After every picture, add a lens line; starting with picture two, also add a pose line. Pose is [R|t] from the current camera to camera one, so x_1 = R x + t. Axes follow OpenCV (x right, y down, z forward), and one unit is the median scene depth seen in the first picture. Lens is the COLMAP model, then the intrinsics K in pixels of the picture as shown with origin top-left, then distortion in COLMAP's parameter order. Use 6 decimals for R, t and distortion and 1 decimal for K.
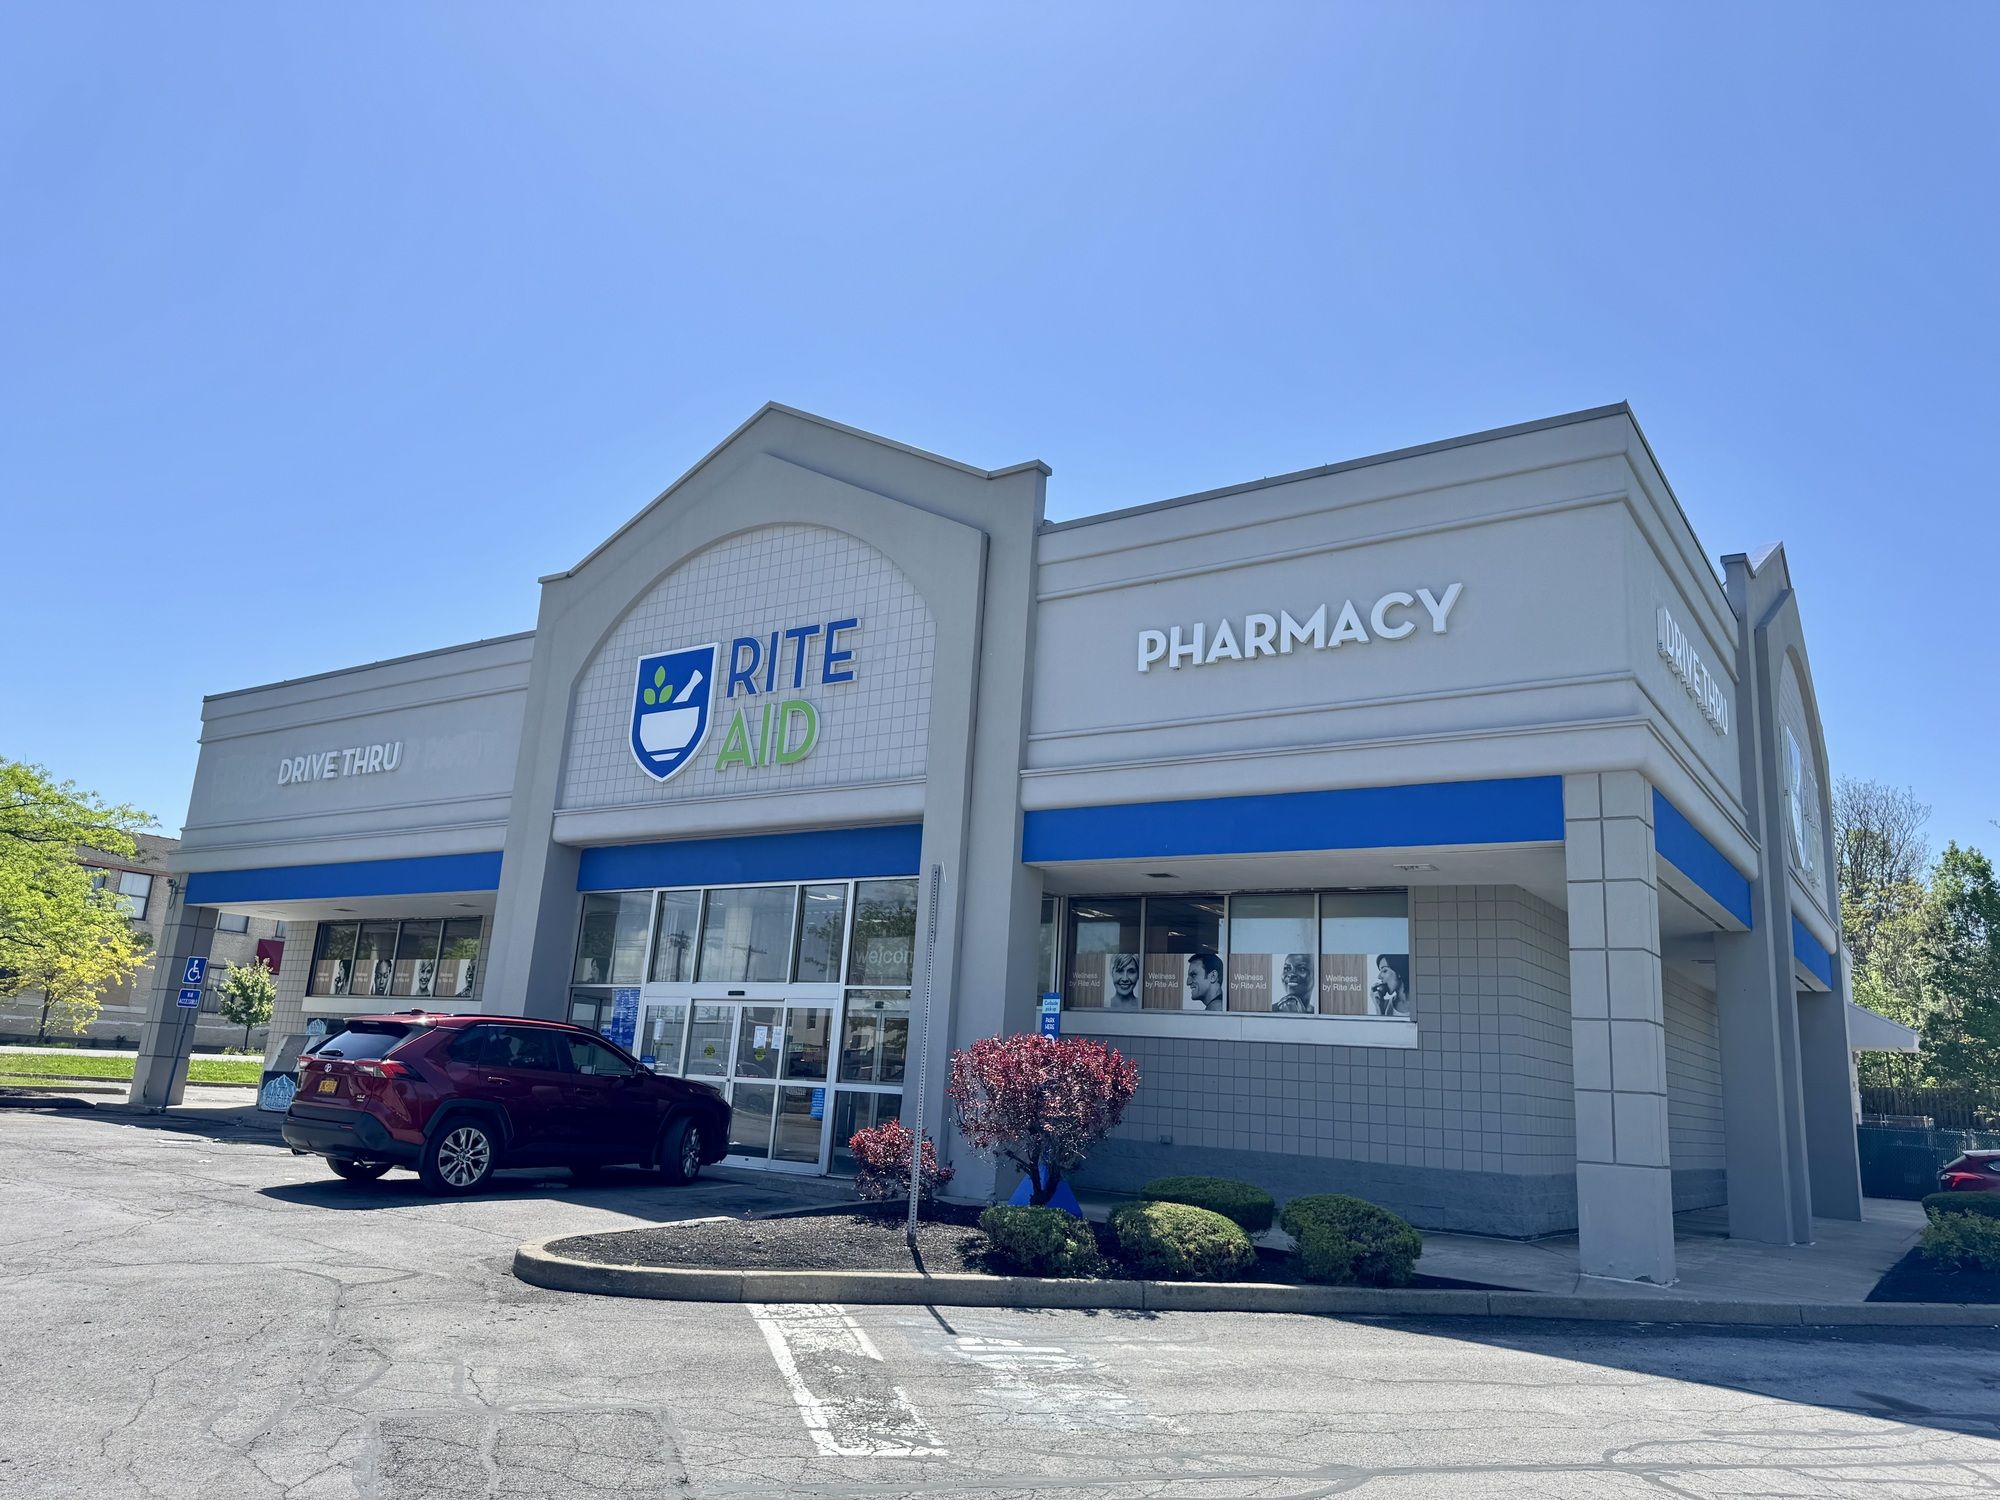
lens RADIAL K [[1401.7, 0, 1000.0], [0, 1401.7, 750.0], [0, 0, 1]] dist [0.098906, -0.001349]
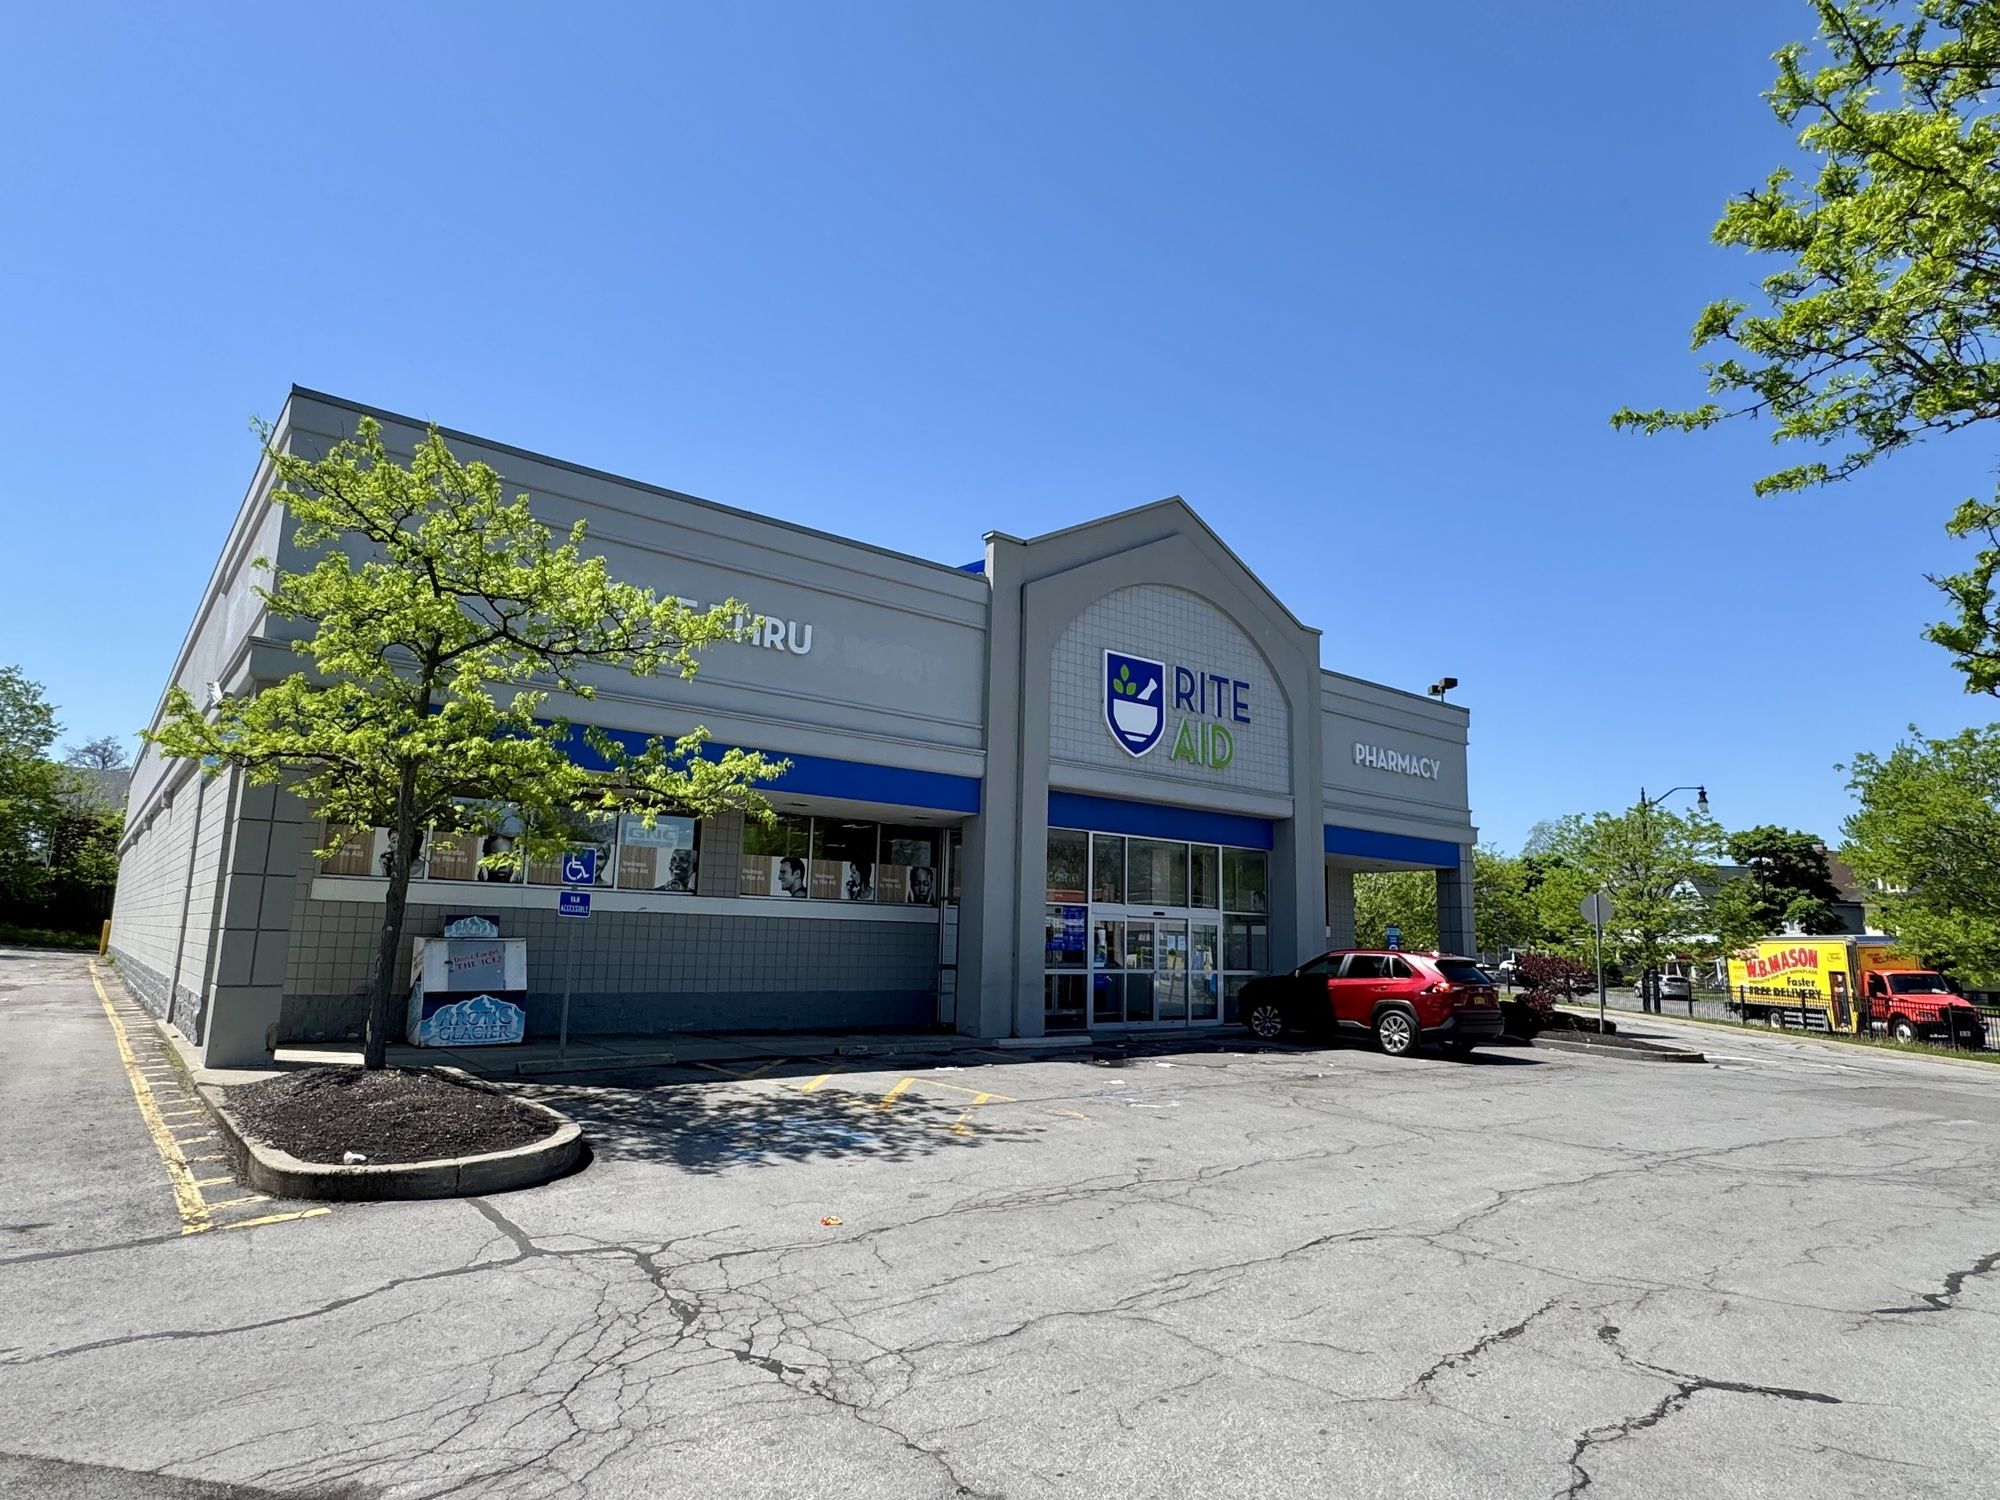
lens RADIAL K [[1161.6, 0, 1000.0], [0, 1161.6, 750.0], [0, 0, 1]] dist [0.004375, 0.000422]
pose [[0.278133, 0.103877, 0.954909, -1.387950], [-0.231396, 0.972104, -0.038350, 0.091858], [-0.932254, -0.210296, 0.294410, 0.831834]]
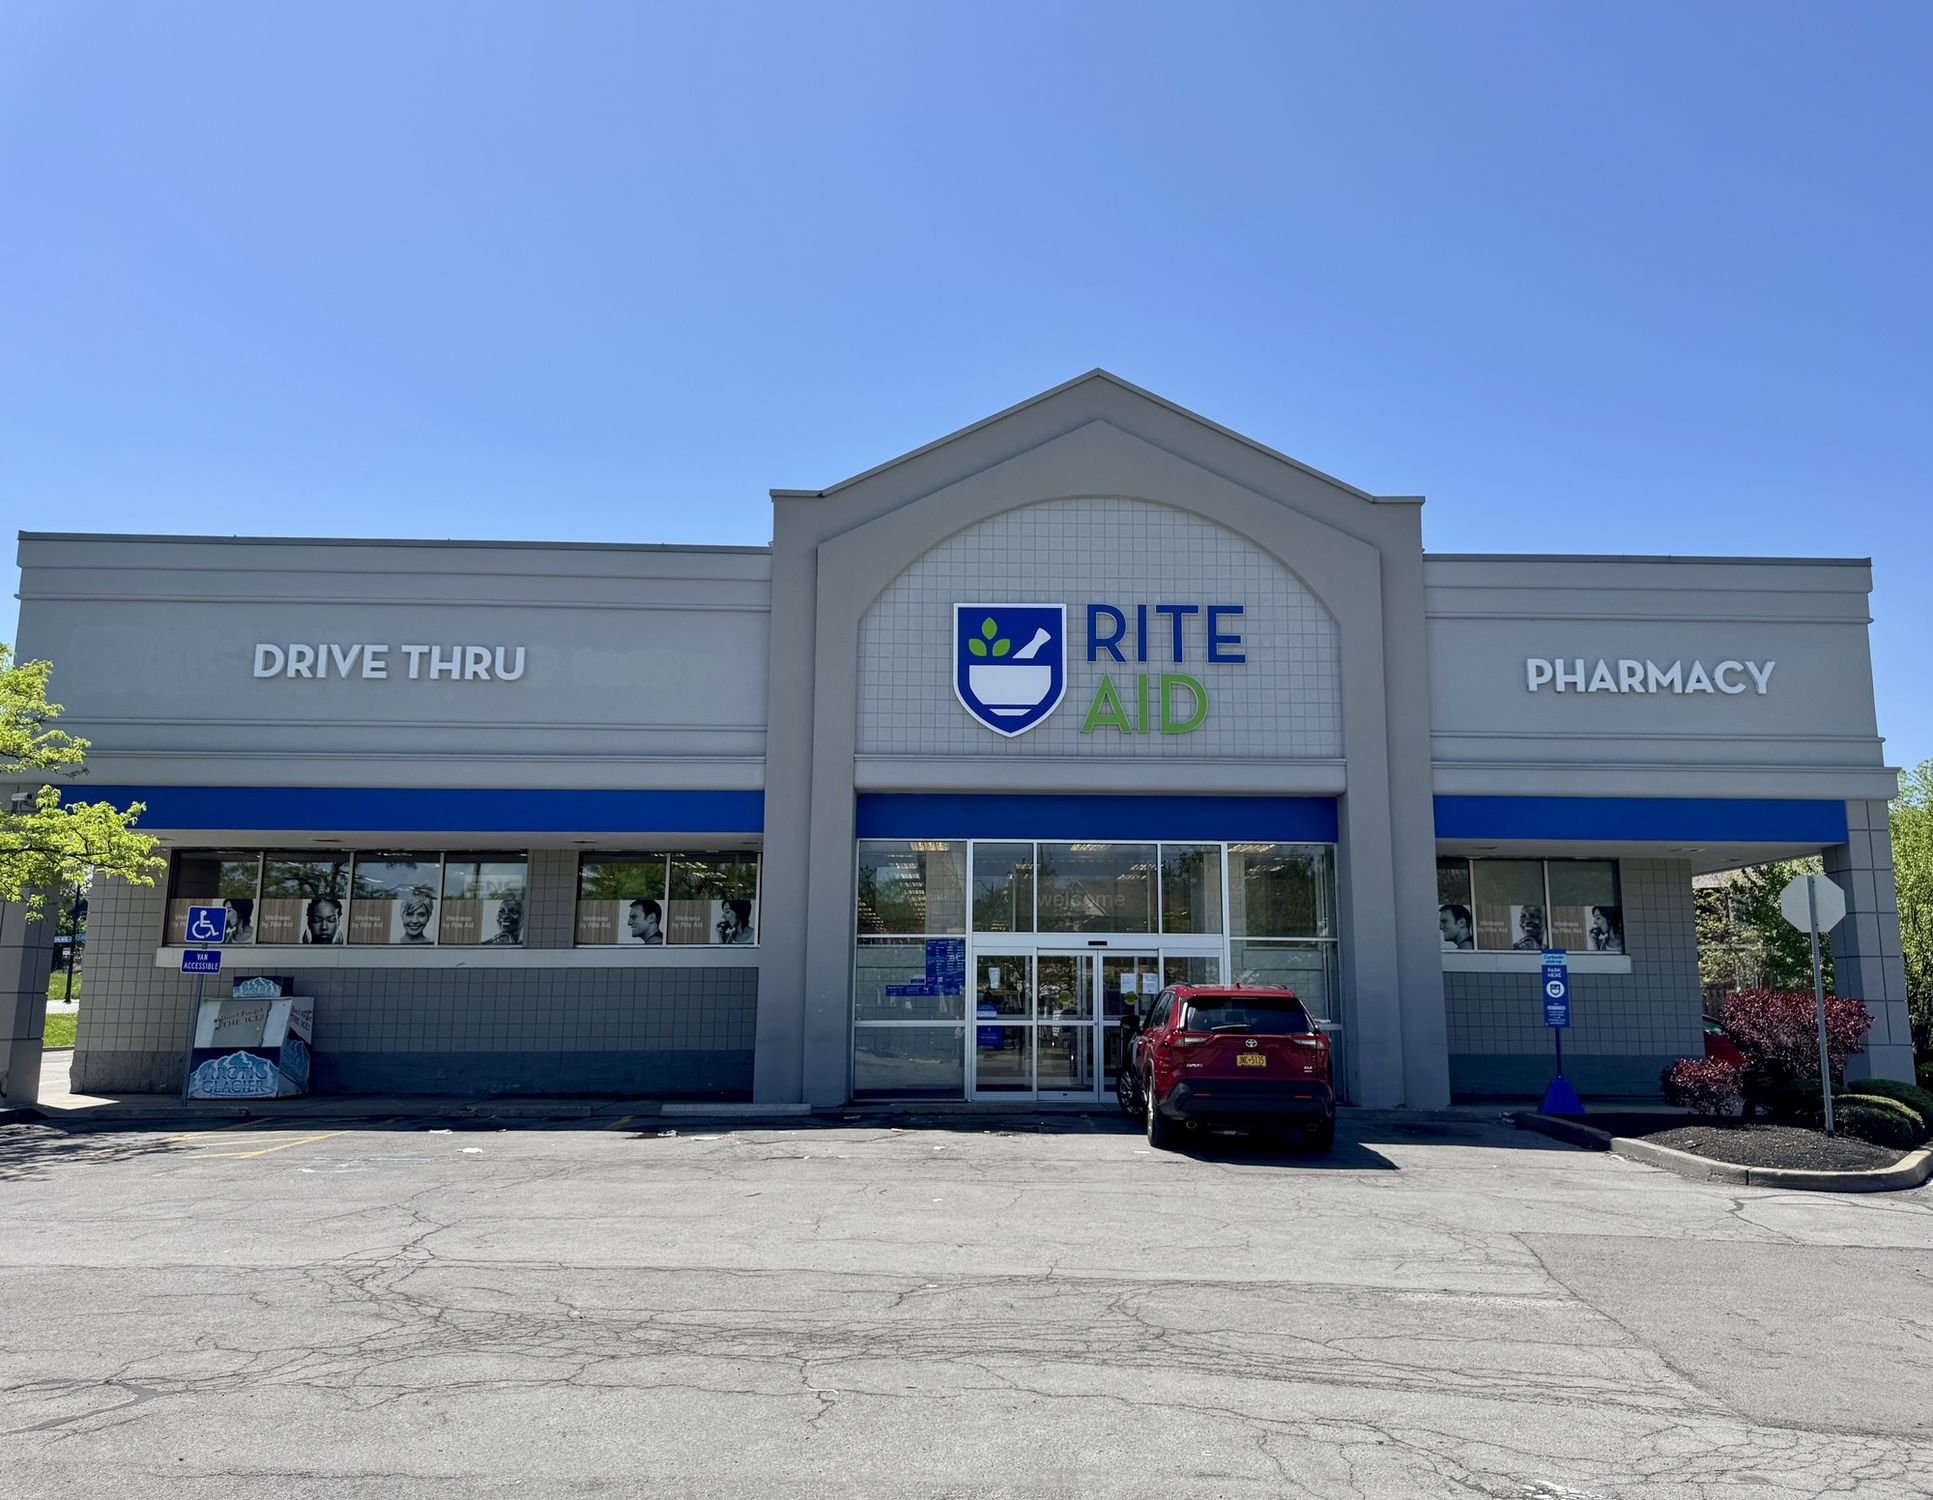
lens RADIAL K [[1488.8, 0, 966.5], [0, 1488.8, 750.0], [0, 0, 1]] dist [0.177851, -0.363609]
pose [[0.798957, 0.042704, 0.599870, -0.944849], [-0.095830, 0.993771, 0.056890, -0.026926], [-0.593704, -0.102938, 0.798072, 0.172901]]
